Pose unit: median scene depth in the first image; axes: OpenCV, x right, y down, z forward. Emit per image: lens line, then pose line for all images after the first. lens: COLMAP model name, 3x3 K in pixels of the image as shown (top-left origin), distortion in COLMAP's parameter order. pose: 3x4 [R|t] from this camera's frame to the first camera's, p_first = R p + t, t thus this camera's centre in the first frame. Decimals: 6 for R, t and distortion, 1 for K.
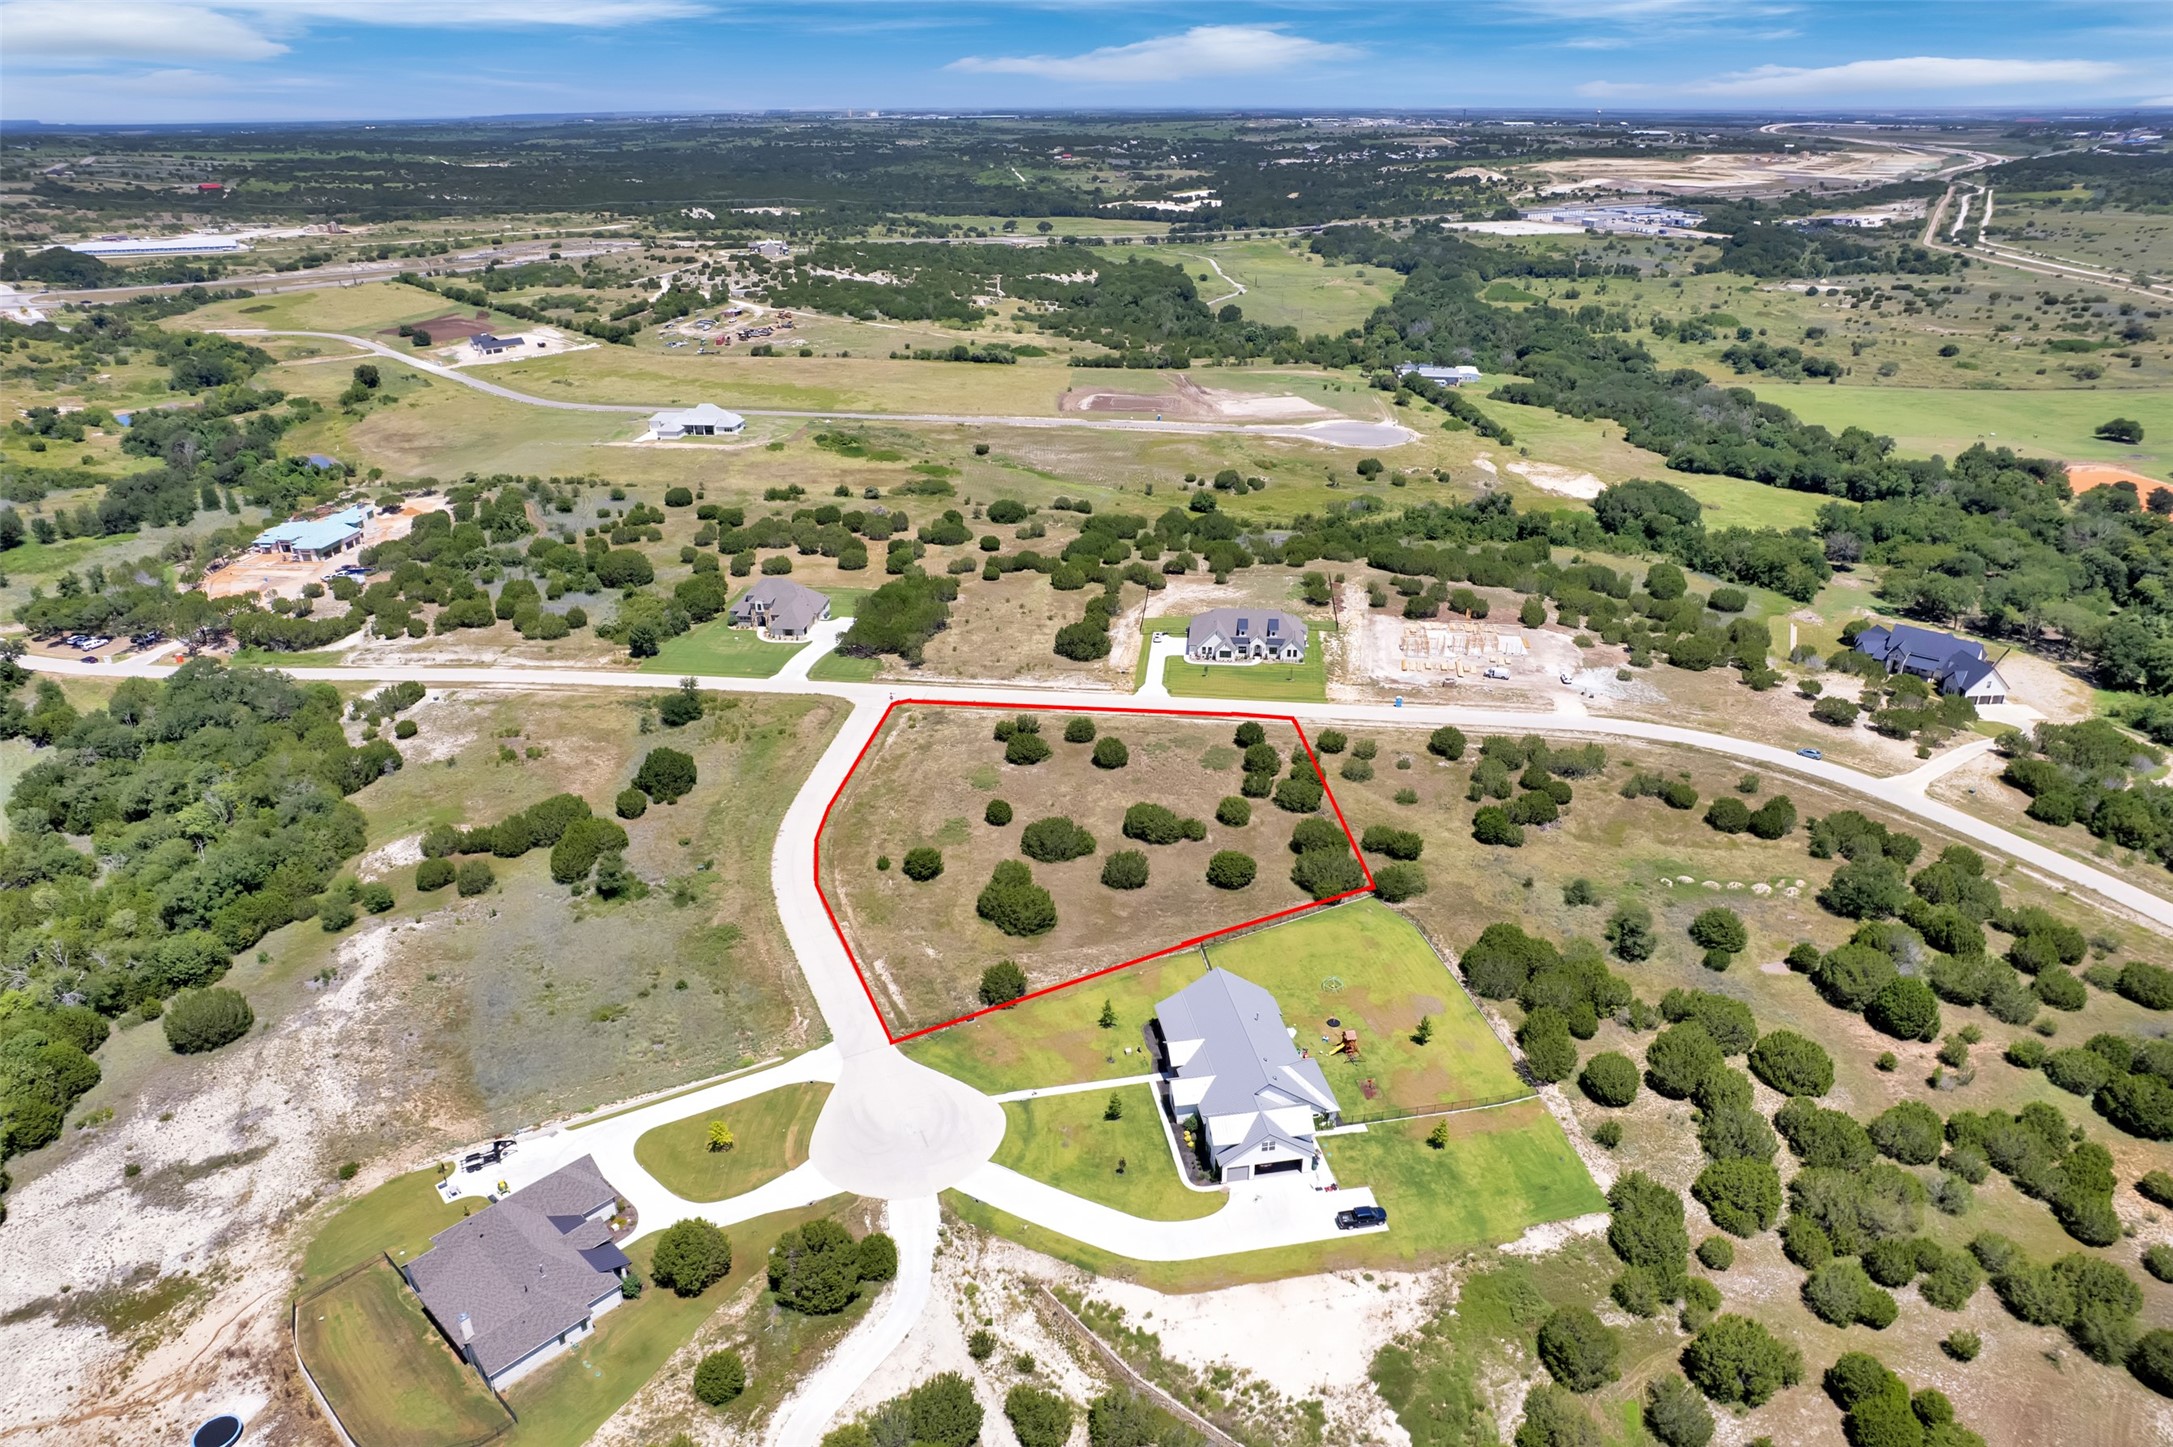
lens RADIAL K [[1407.3, 0, 1086.5], [0, 1407.3, 723.5], [0, 0, 1]] dist [-0.029000, -0.000012]
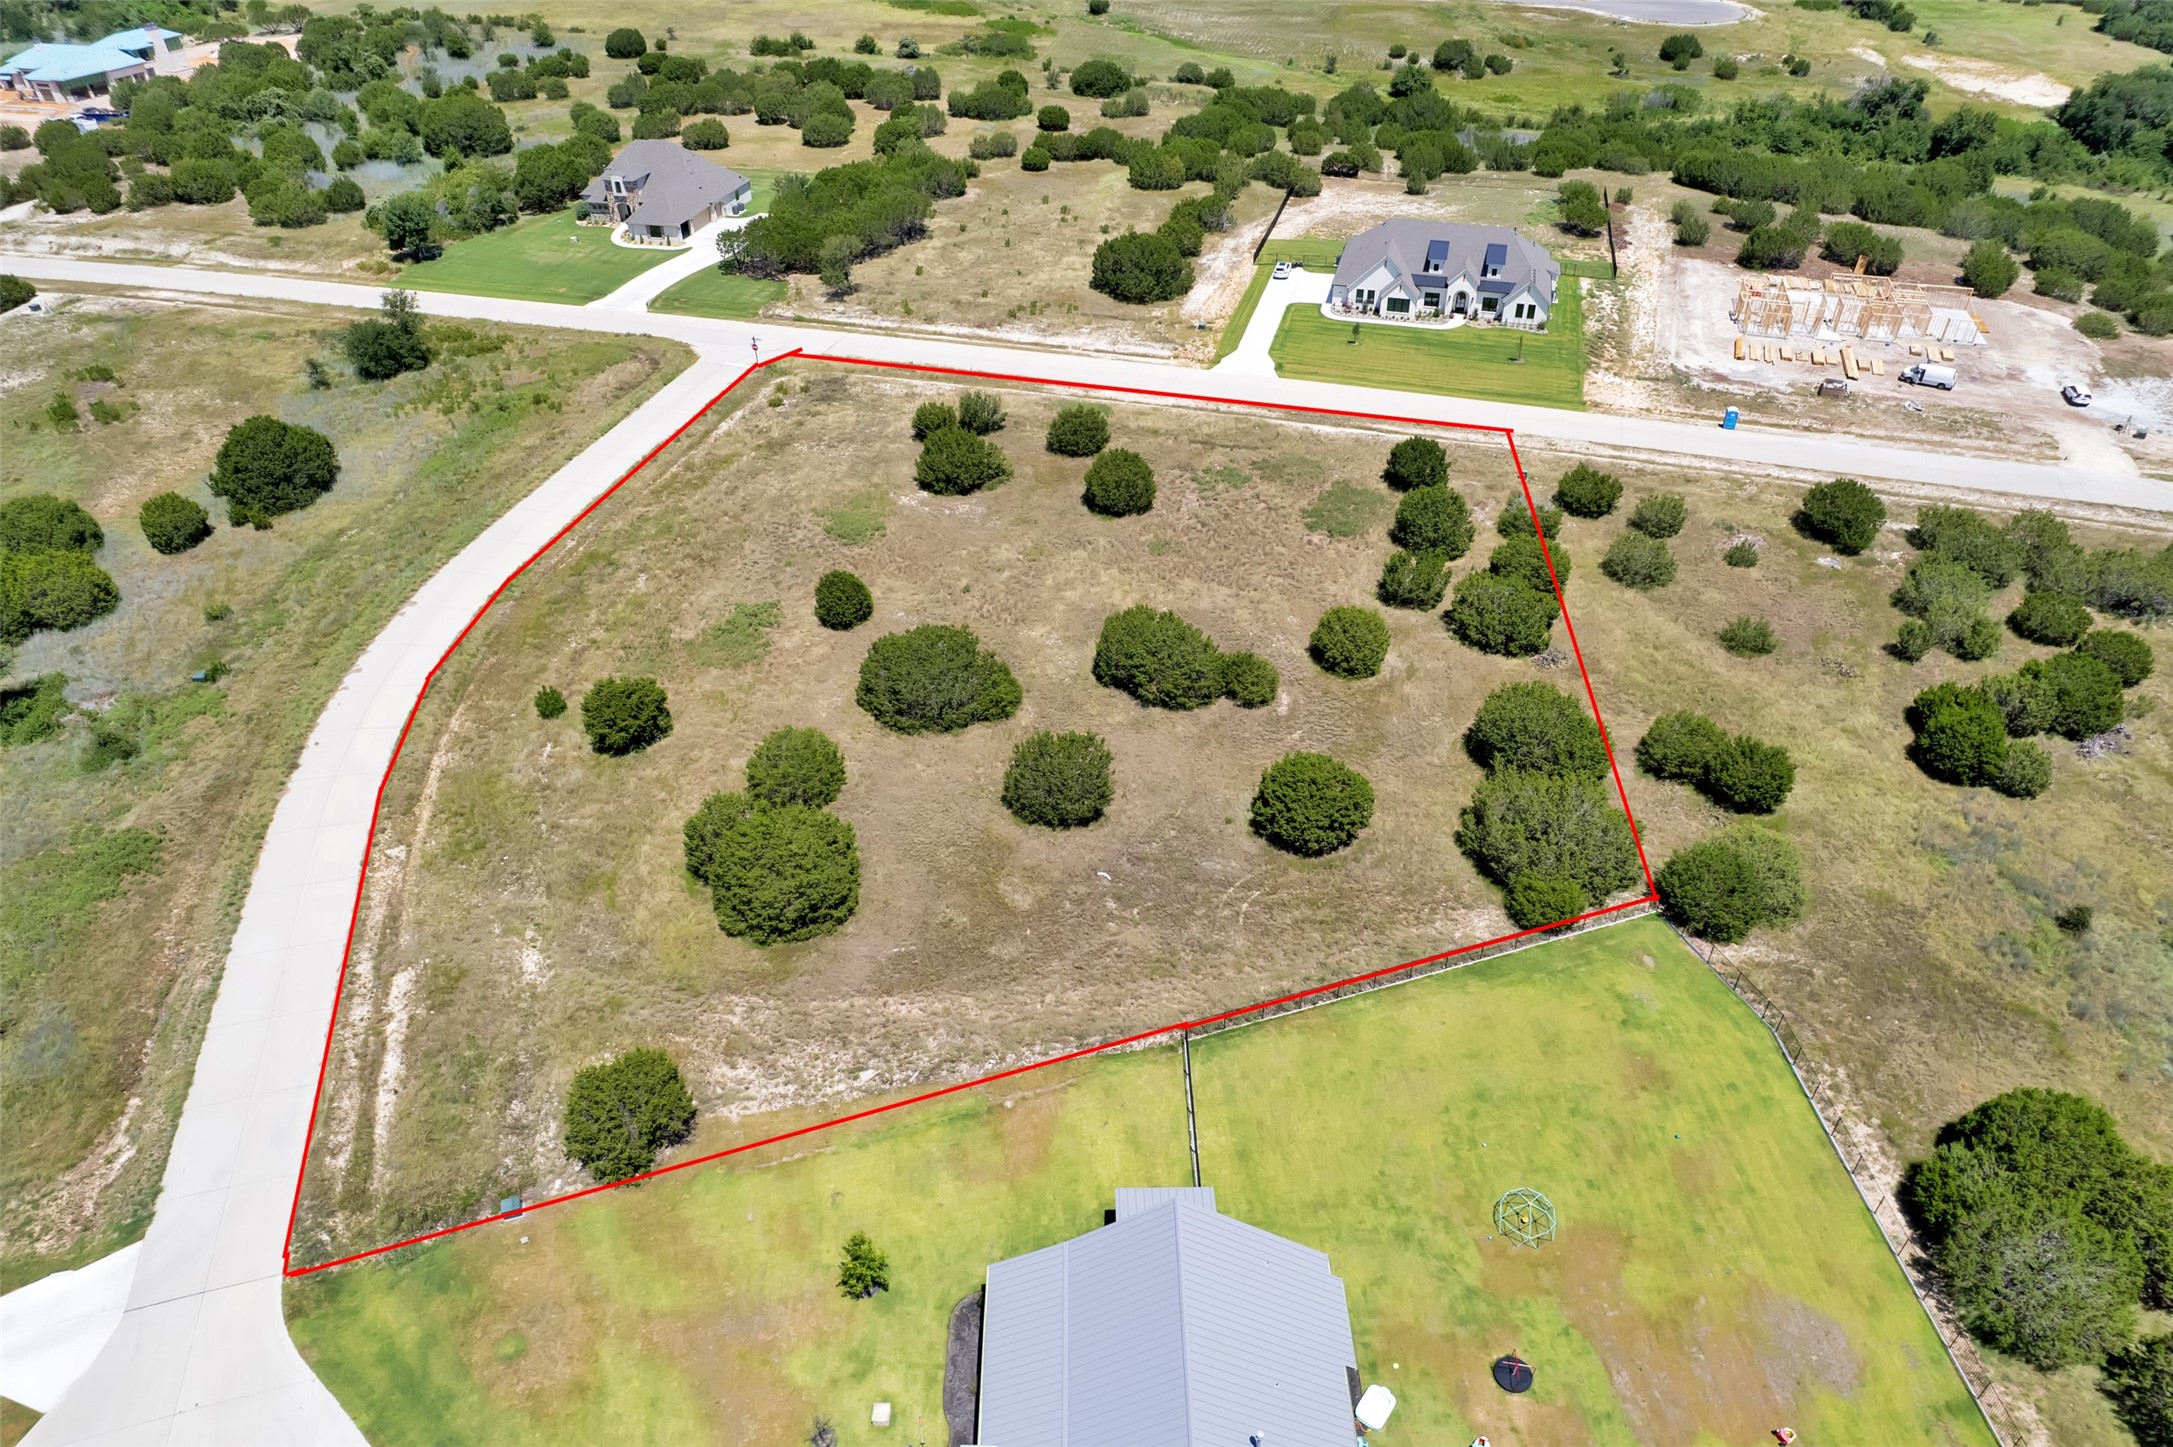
lens RADIAL K [[1411.2, 0, 1096.4], [0, 1411.2, 733.6], [0, 0, 1]] dist [-0.078041, 0.073322]
pose [[0.988428, 0.092727, -0.120050, 0.064951], [-0.063910, 0.972305, 0.224809, -0.003027], [0.137571, -0.214535, 0.966979, 0.440208]]
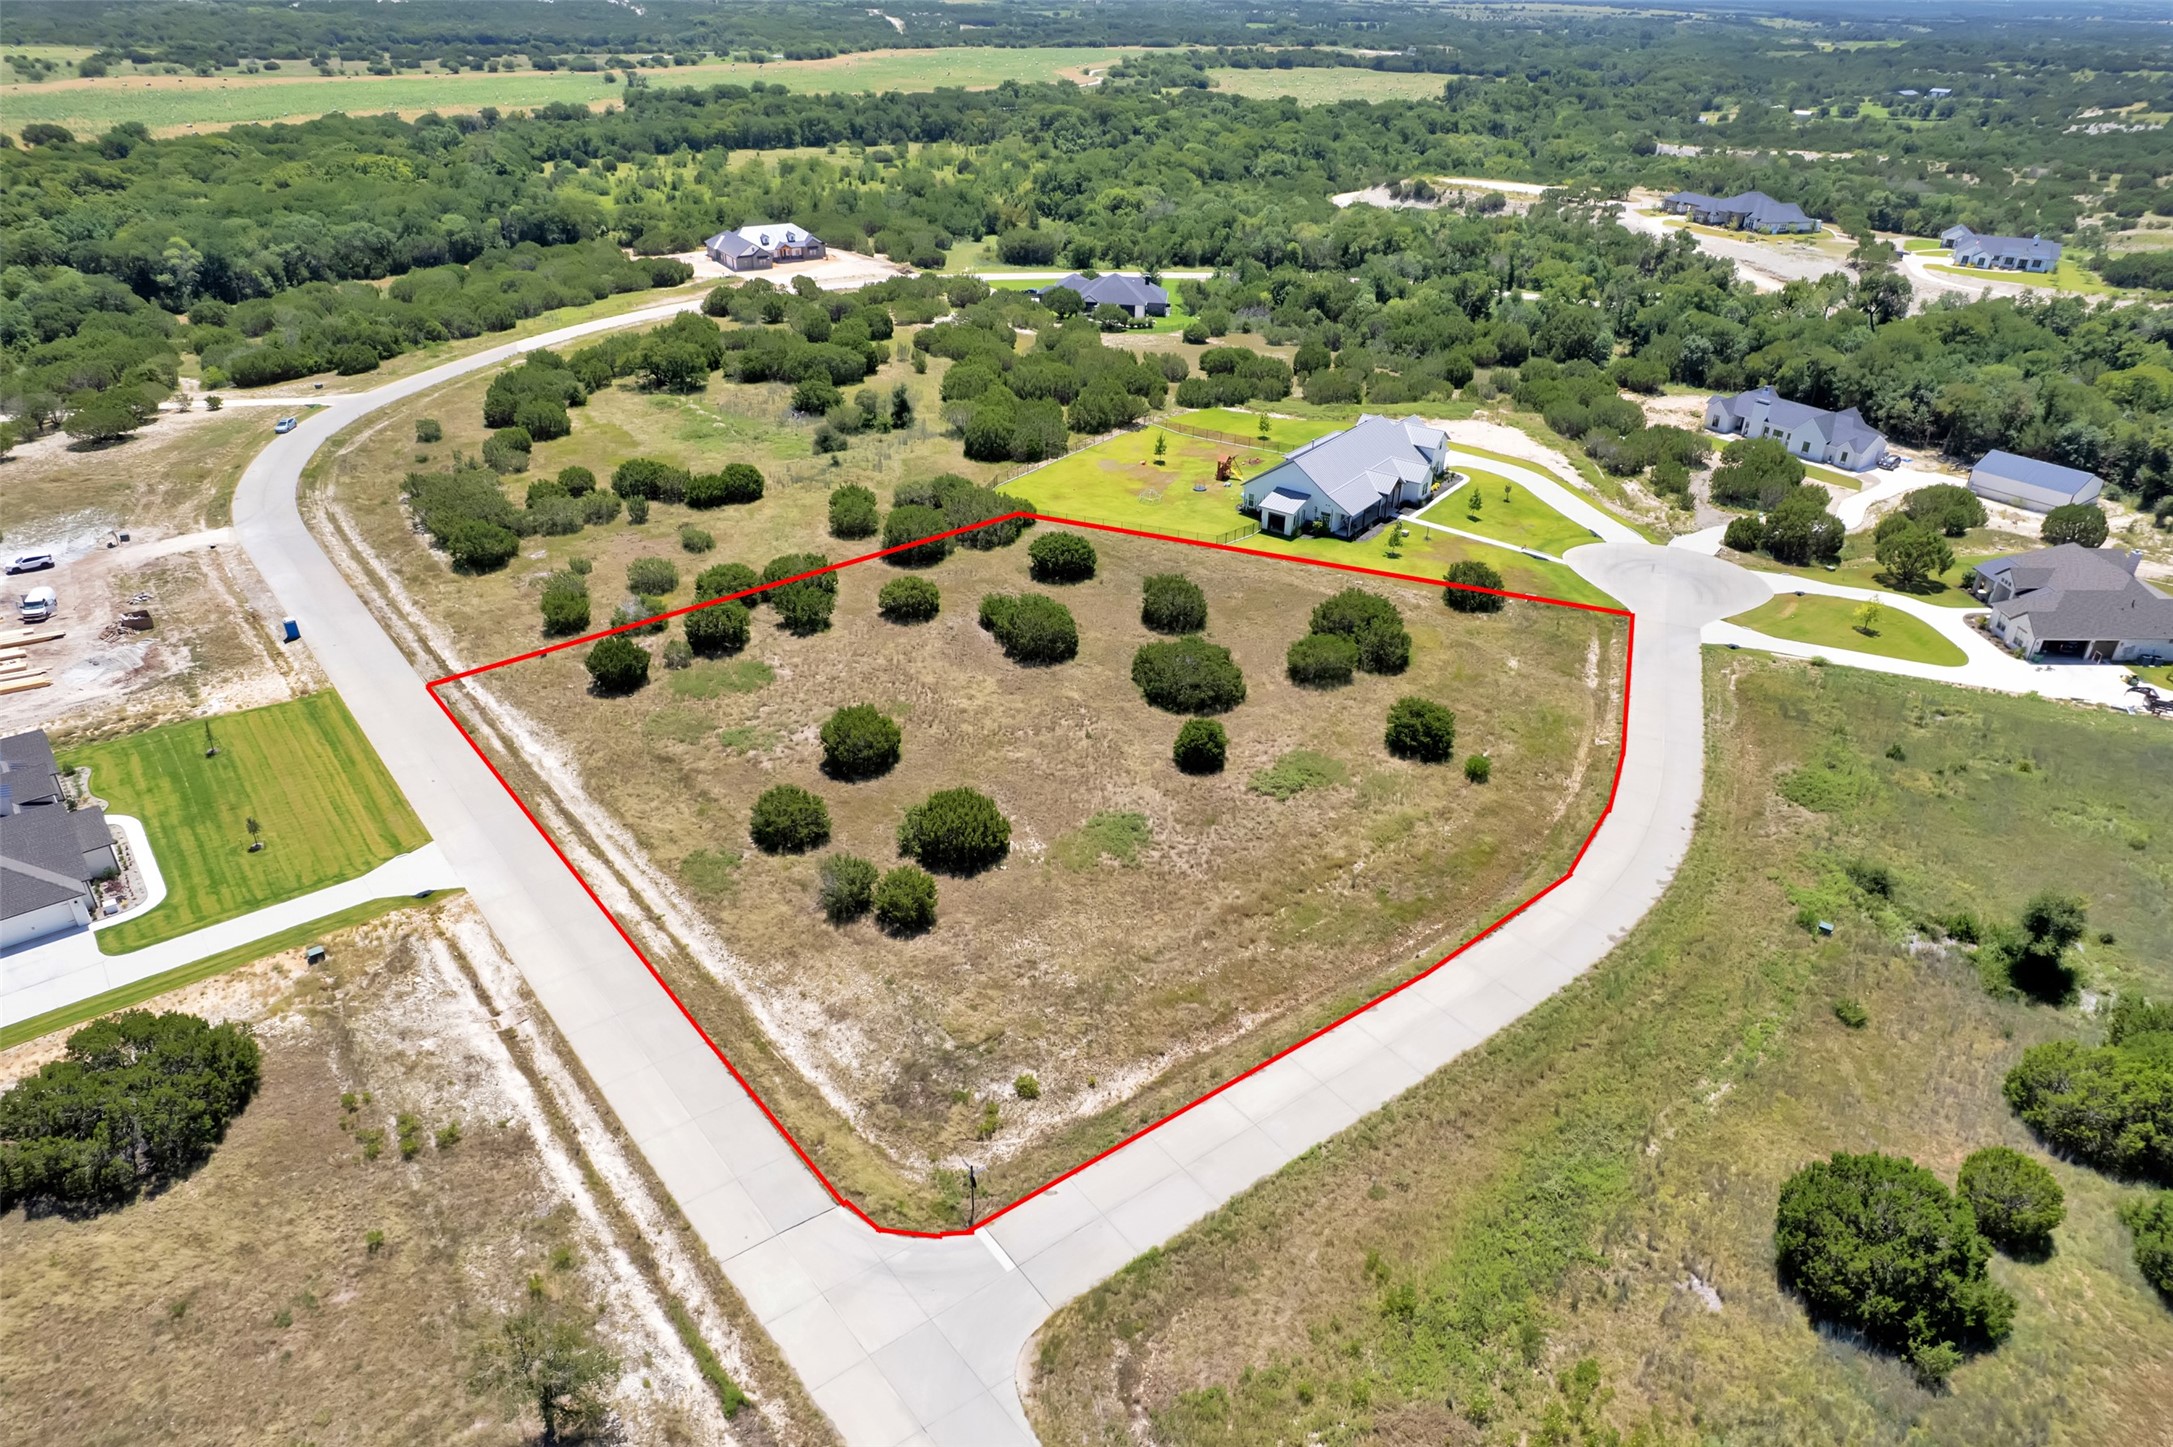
lens RADIAL K [[1411.2, 0, 1096.4], [0, 1411.2, 733.6], [0, 0, 1]] dist [-0.078041, 0.073322]
pose [[-0.713199, -0.346299, 0.609445, -0.270432], [0.271493, 0.665111, 0.695643, -0.237512], [-0.646249, 0.661592, -0.380339, 0.969006]]
